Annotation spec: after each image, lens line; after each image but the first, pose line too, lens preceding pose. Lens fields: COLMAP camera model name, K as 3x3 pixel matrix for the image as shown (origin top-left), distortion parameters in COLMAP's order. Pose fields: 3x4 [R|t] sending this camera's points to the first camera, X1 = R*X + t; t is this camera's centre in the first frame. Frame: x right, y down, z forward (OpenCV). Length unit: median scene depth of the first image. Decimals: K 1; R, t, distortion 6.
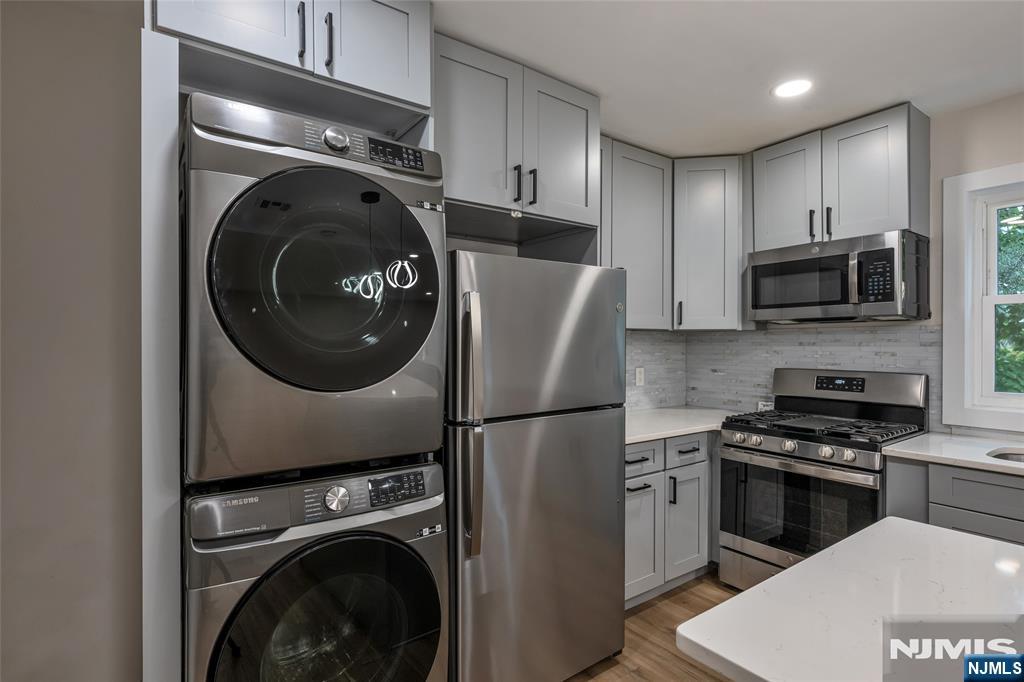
lens RADIAL K [[513.1, 0, 512.1], [0, 513.1, 345.8], [0, 0, 1]] dist [-0.001157, -0.000338]
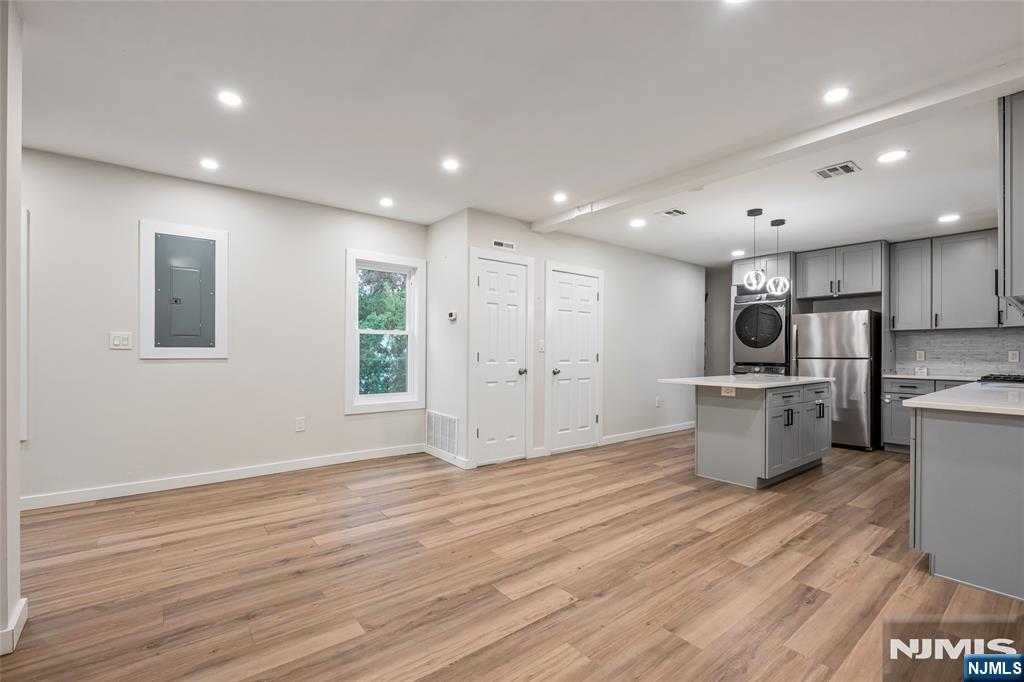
lens RADIAL K [[450.9, 0, 514.9], [0, 450.9, 352.3], [0, 0, 1]] dist [-0.001051, 0.000272]
pose [[0.050737, -0.000282, -0.998712, 2.617429], [-0.009799, 0.999952, -0.000780, 0.104626], [0.998664, 0.009826, 0.050732, -1.057576]]
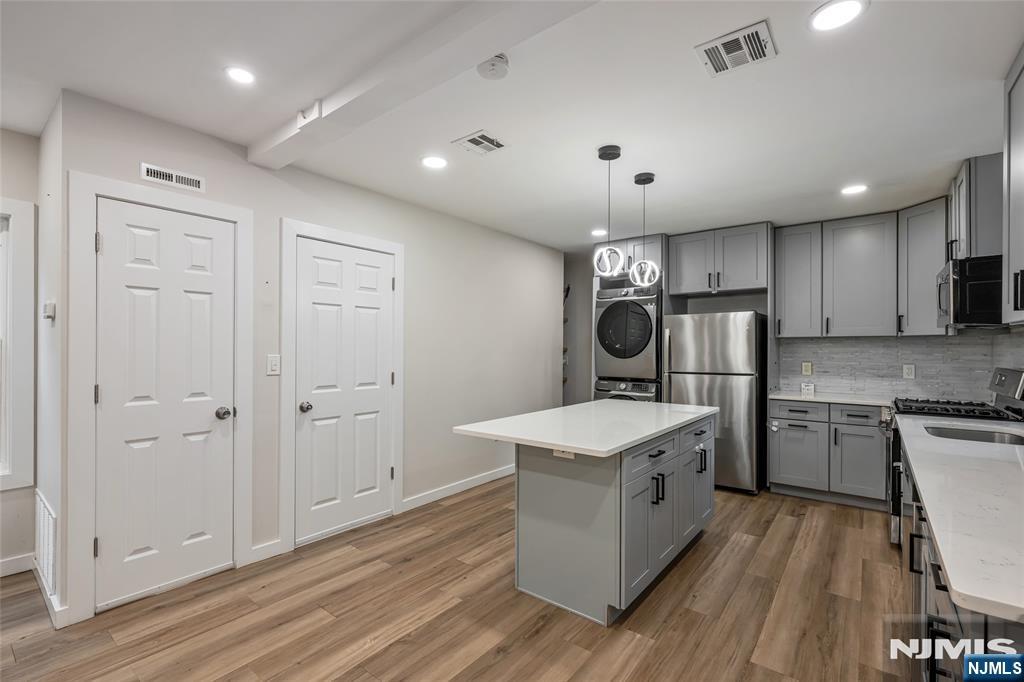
lens RADIAL K [[456.4, 0, 511.9], [0, 456.4, 347.4], [0, 0, 1]] dist [-0.000537, 0.000062]
pose [[0.274834, 0.000241, -0.961492, 1.800997], [-0.007763, 0.999968, -0.001969, 0.013705], [0.961460, 0.008005, 0.274827, -0.492093]]
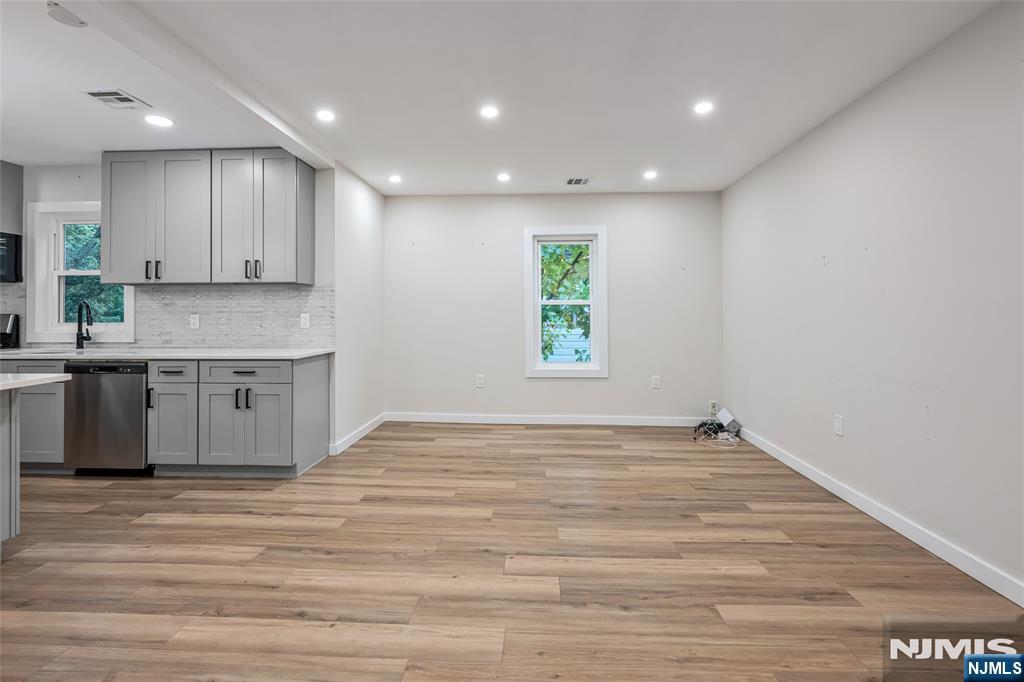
lens RADIAL K [[473.5, 0, 510.7], [0, 473.5, 305.9], [0, 0, 1]] dist [0.000050, 0.000347]
pose [[0.629559, 0.005551, 0.776933, 0.758450], [0.009390, 0.999847, -0.014753, 0.082085], [-0.776896, 0.016584, 0.629411, -1.578191]]
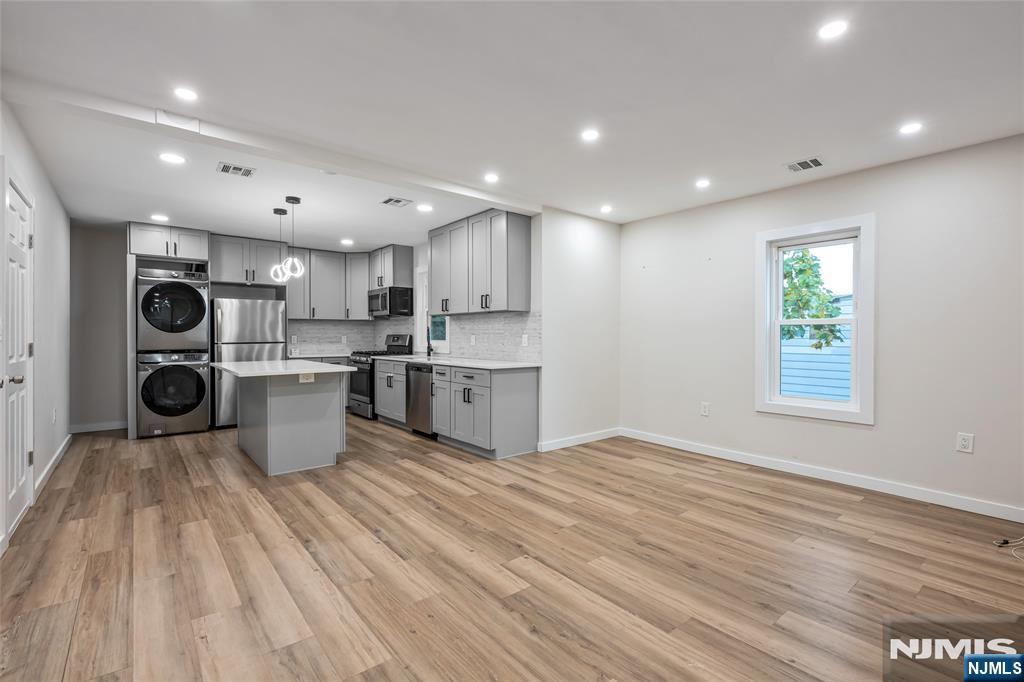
lens RADIAL K [[461.6, 0, 514.5], [0, 461.6, 338.7], [0, 0, 1]] dist [-0.000200, 0.000036]
pose [[0.998133, -0.002610, 0.061023, 1.520430], [0.002575, 0.999996, 0.000650, 0.095891], [-0.061024, -0.000492, 0.998136, -2.041884]]
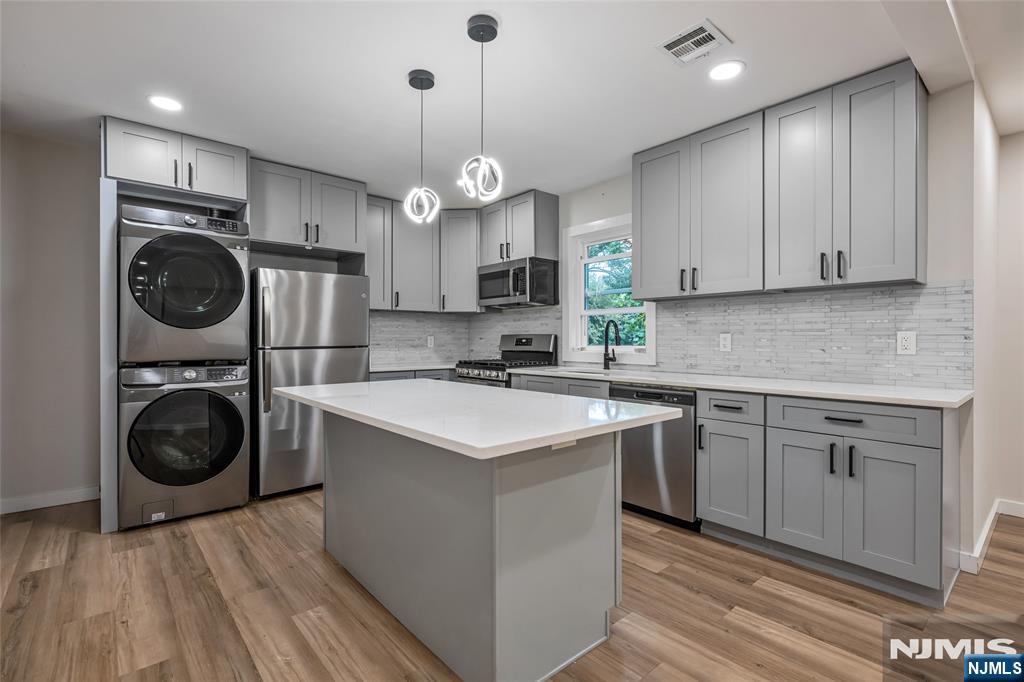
lens RADIAL K [[472.5, 0, 512.0], [0, 472.5, 341.0], [0, 0, 1]] dist [-0.000600, 0.000246]
pose [[0.996211, -0.001866, 0.086950, 0.618173], [0.002079, 0.999995, -0.002361, 0.101708], [-0.086945, 0.002533, 0.996210, -0.842509]]
